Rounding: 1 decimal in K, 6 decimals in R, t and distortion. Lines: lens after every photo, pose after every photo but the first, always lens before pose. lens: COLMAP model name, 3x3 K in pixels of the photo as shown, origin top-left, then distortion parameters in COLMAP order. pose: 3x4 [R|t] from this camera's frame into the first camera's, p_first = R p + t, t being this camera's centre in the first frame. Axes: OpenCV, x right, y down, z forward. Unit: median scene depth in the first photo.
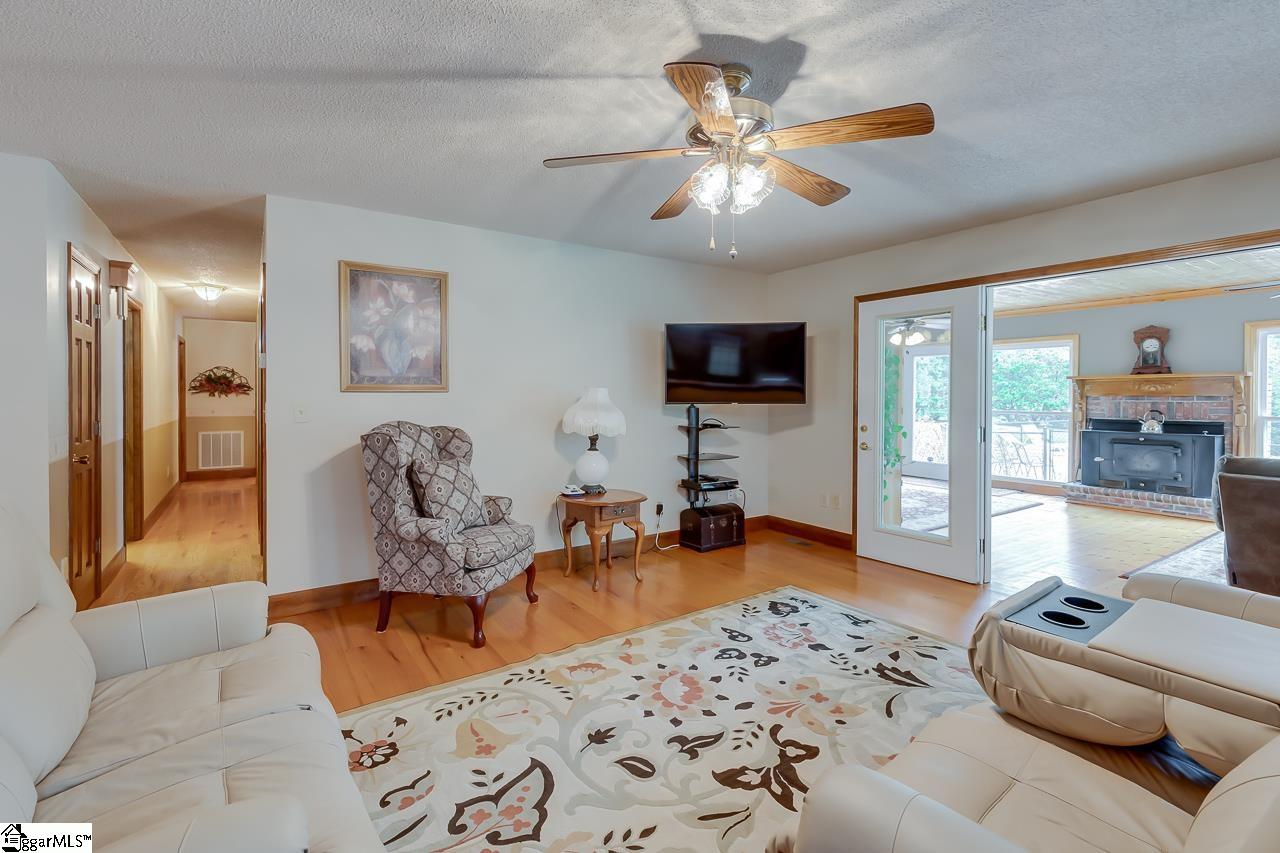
lens RADIAL K [[590.1, 0, 651.4], [0, 590.1, 399.0], [0, 0, 1]] dist [0.014411, -0.000825]
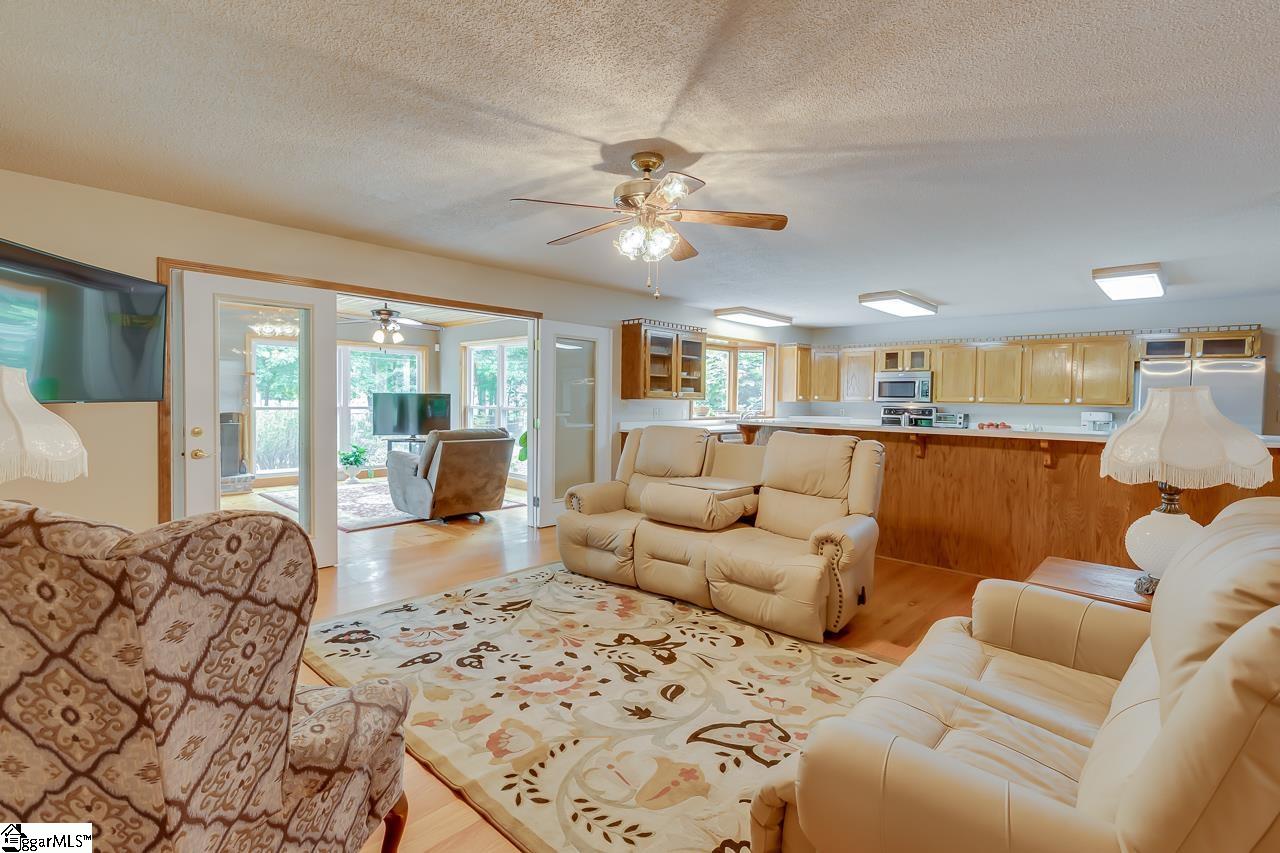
lens RADIAL K [[590.1, 0, 631.4], [0, 590.1, 407.3], [0, 0, 1]] dist [0.014411, -0.000825]
pose [[-0.202505, -0.019673, 0.979084, -0.964953], [-0.008409, 0.999796, 0.018350, -0.004610], [-0.979245, -0.004517, -0.202630, 1.059474]]
